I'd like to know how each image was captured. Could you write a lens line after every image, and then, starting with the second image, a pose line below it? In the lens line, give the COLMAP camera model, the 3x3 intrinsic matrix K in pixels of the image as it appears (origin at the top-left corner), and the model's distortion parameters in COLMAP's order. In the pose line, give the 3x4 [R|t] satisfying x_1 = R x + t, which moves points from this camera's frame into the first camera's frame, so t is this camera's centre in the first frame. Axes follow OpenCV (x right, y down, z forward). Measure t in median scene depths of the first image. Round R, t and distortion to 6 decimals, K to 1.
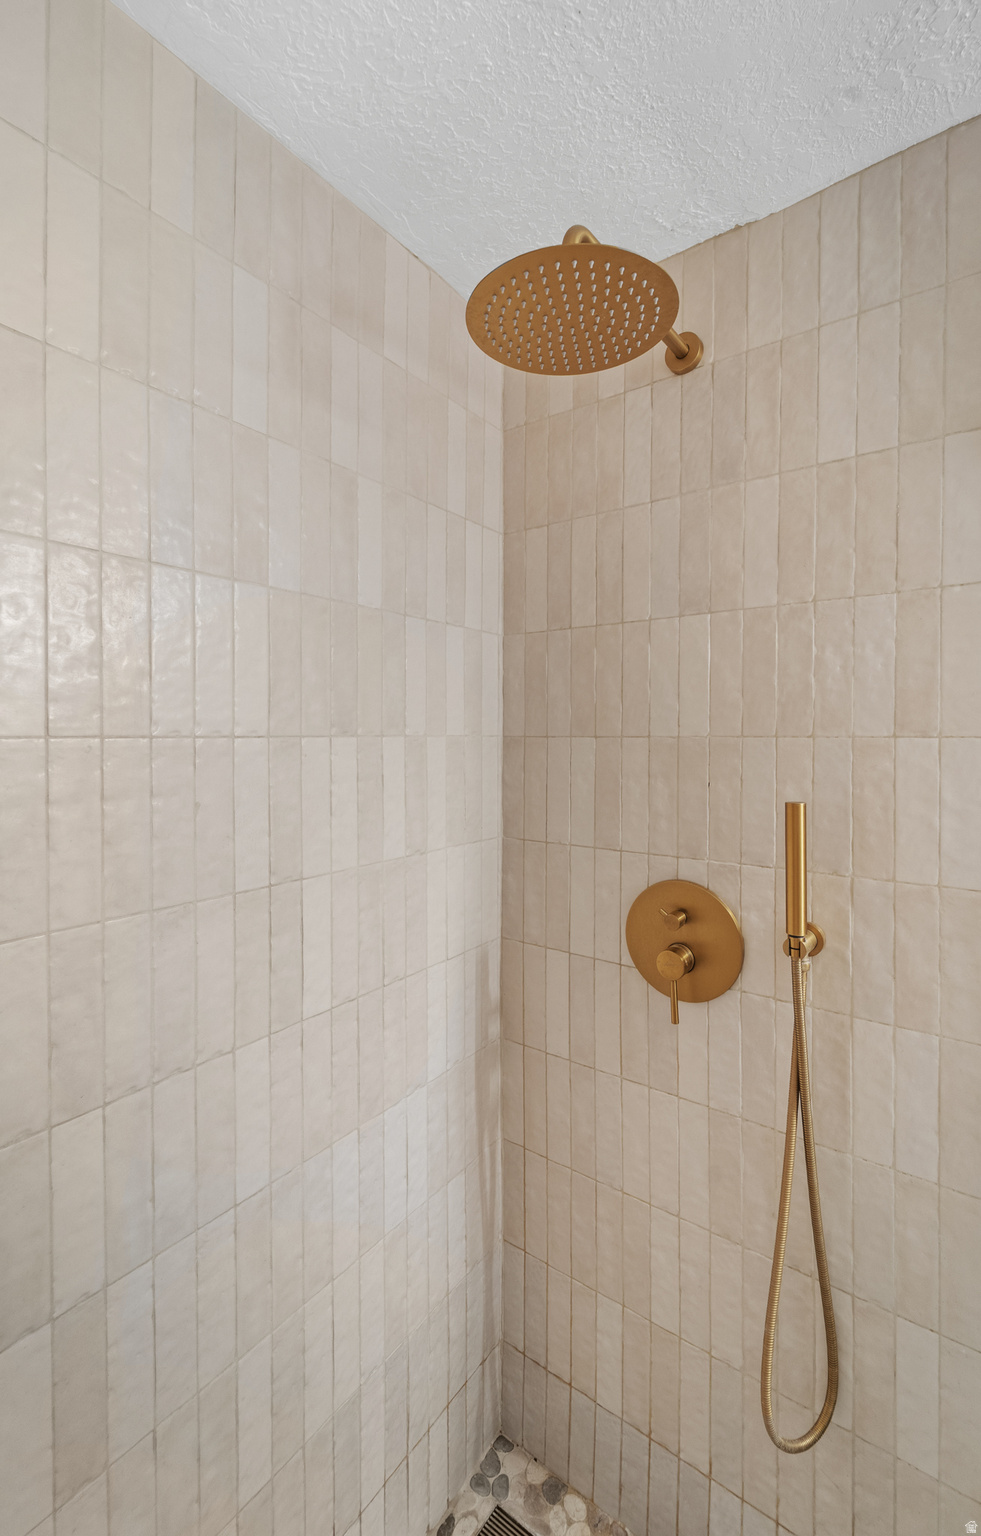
lens RADIAL K [[643.7, 0, 493.0], [0, 643.7, 732.4], [0, 0, 1]] dist [-0.008147, -0.000045]
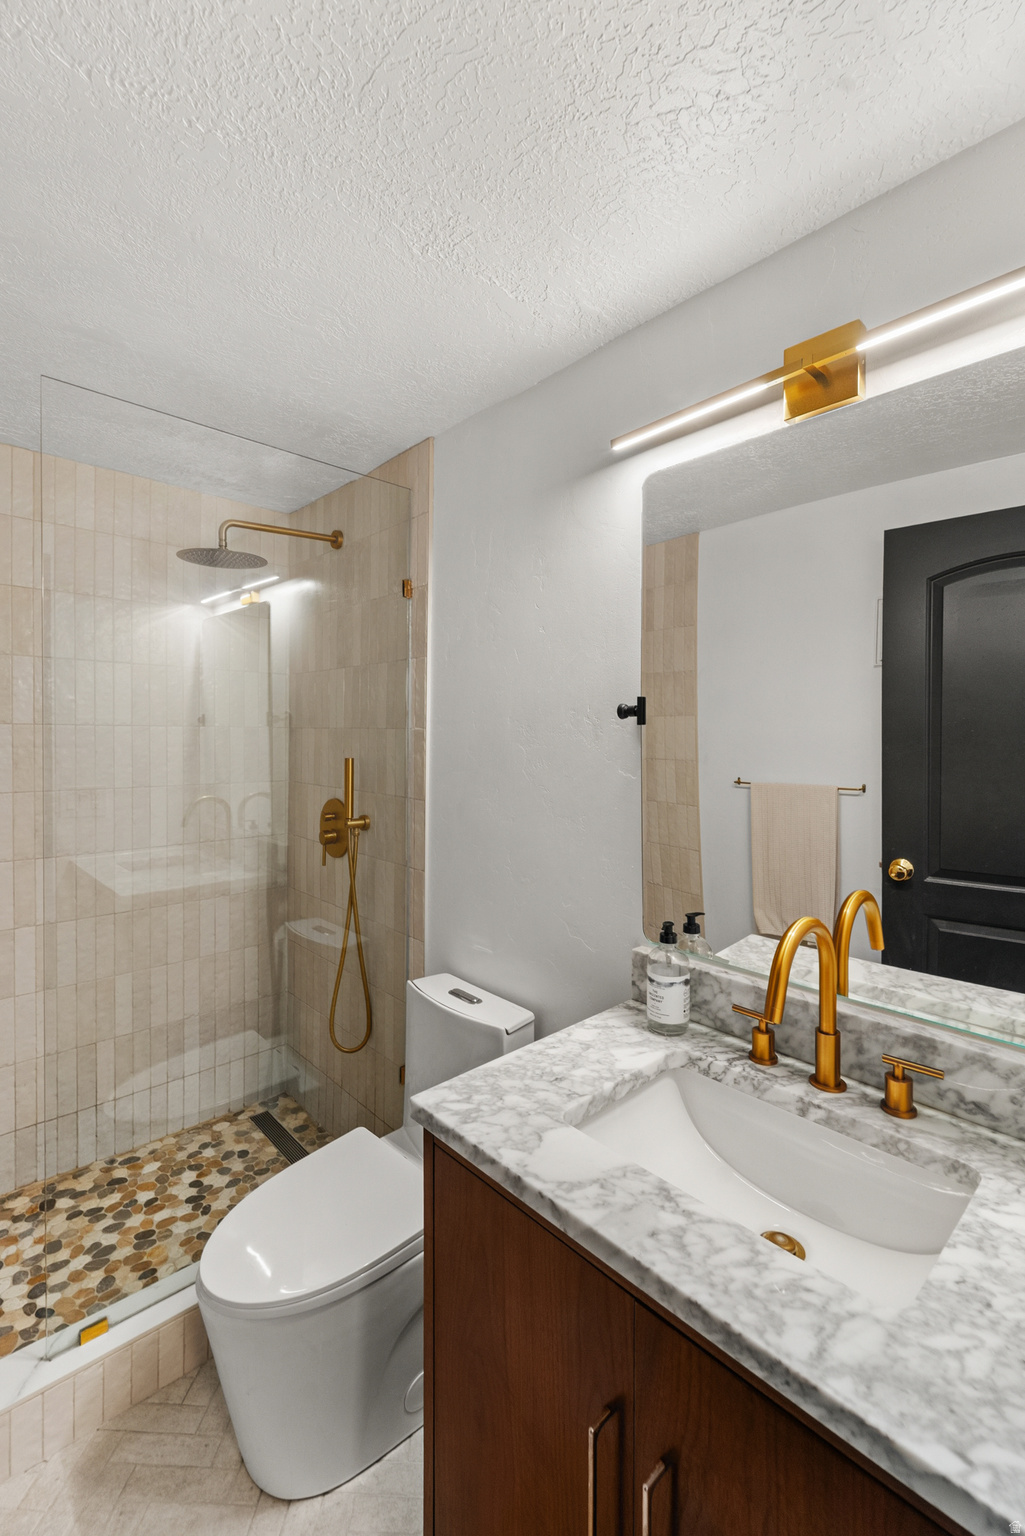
lens RADIAL K [[642.4, 0, 503.4], [0, 642.4, 736.3], [0, 0, 1]] dist [0.002389, -0.000983]
pose [[0.980309, 0.001915, -0.197458, 1.189633], [-0.000085, 0.999957, 0.009277, 0.011464], [0.197468, -0.009078, 0.980267, -0.873332]]
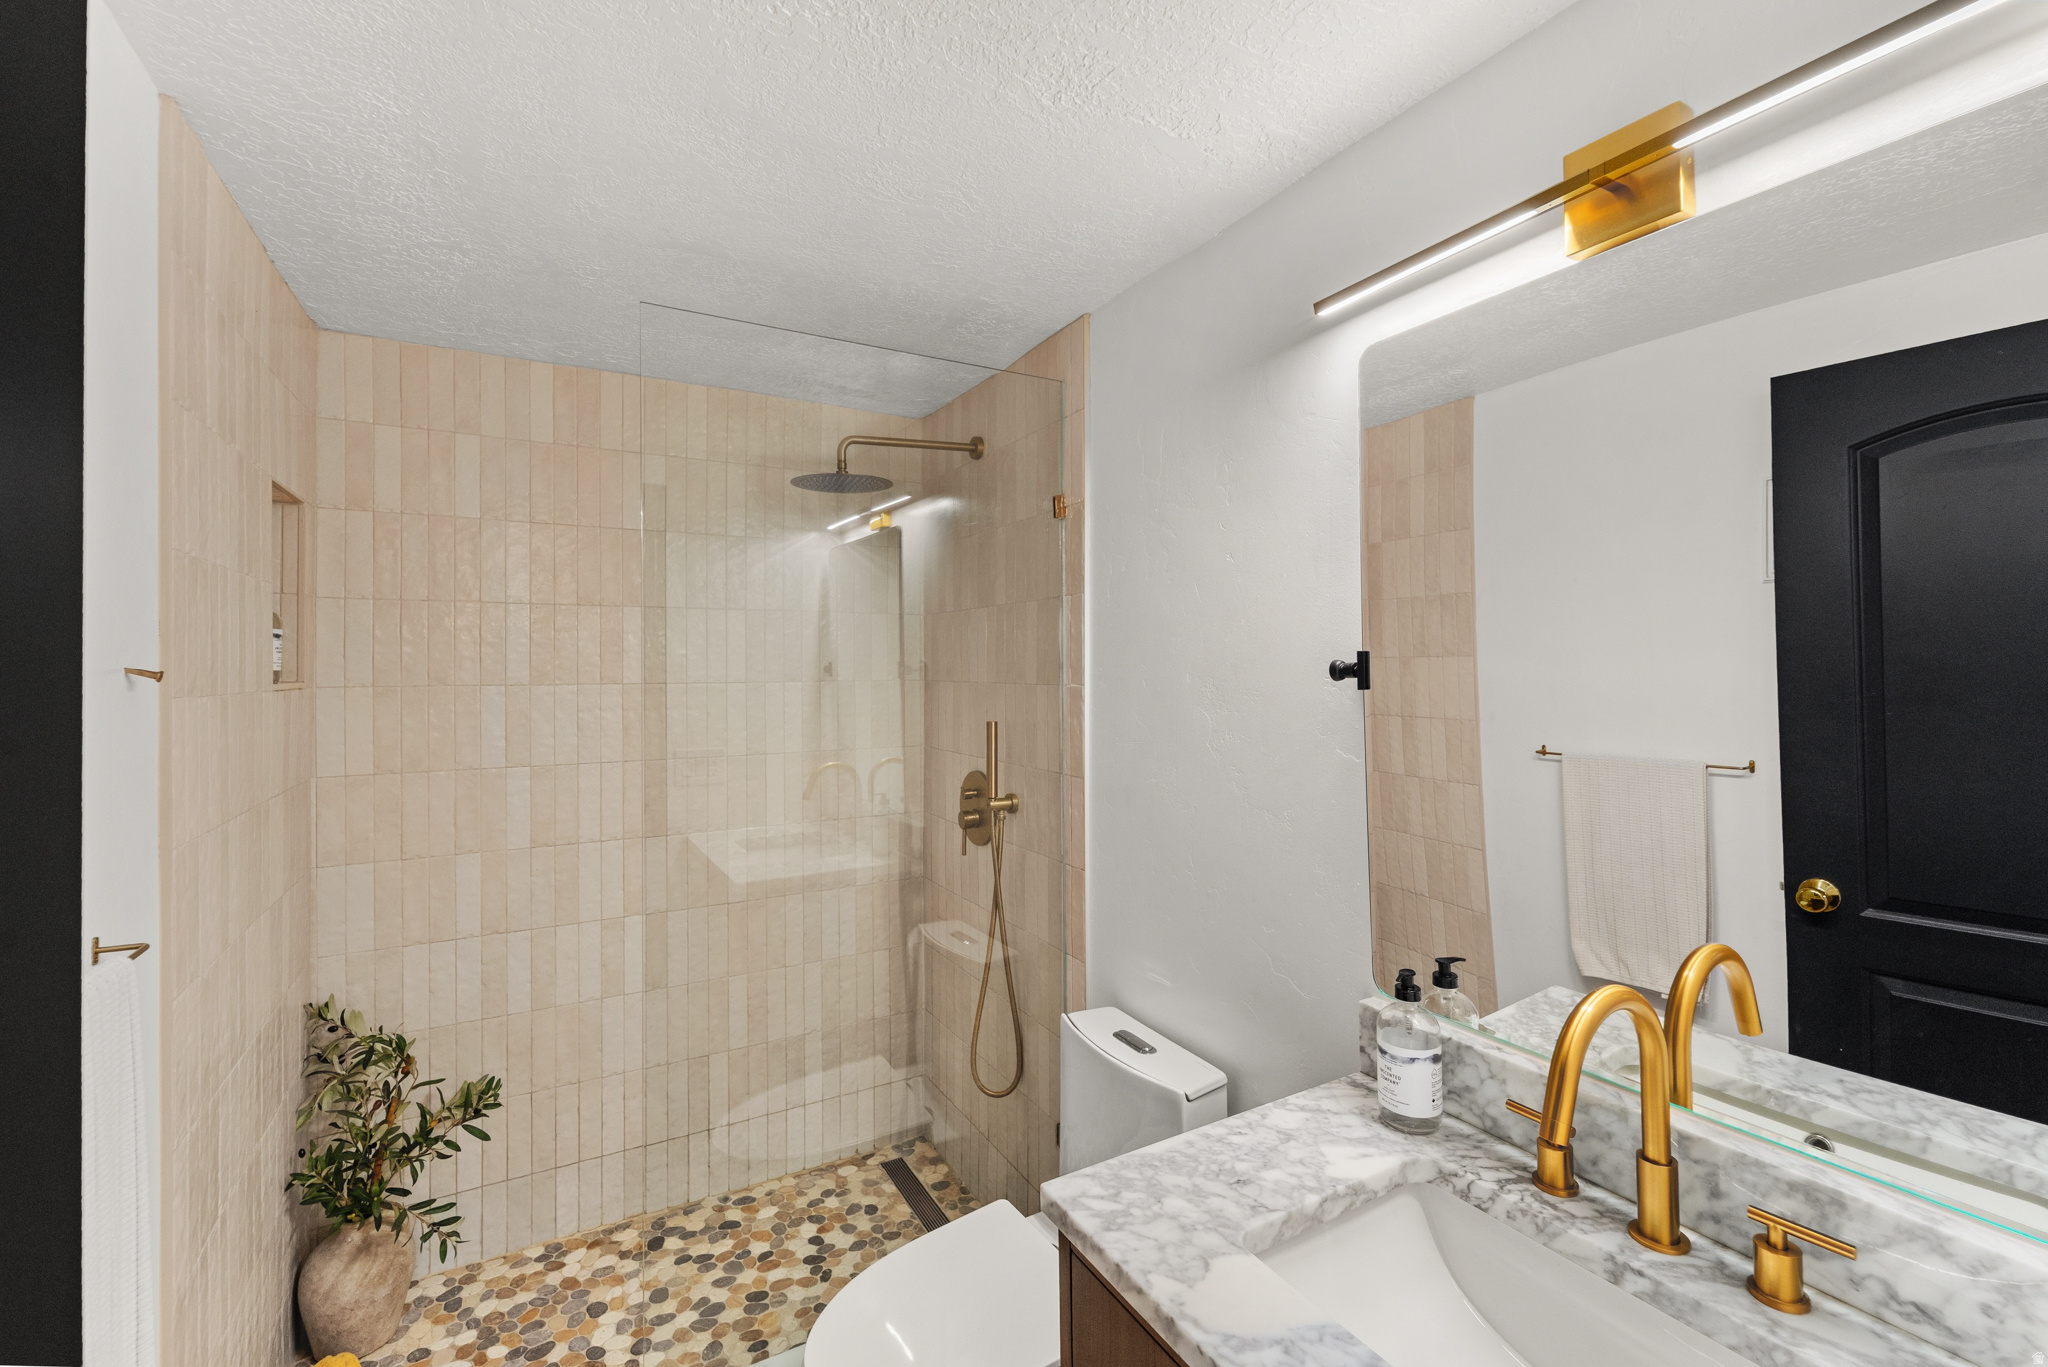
lens RADIAL K [[834.8, 0, 1028.1], [0, 834.8, 652.8], [0, 0, 1]] dist [0.003735, -0.002455]
pose [[0.913013, -0.018621, -0.407504, 1.247368], [0.012868, 0.999775, -0.016855, -0.032483], [0.407727, 0.010146, 0.913048, -0.862432]]
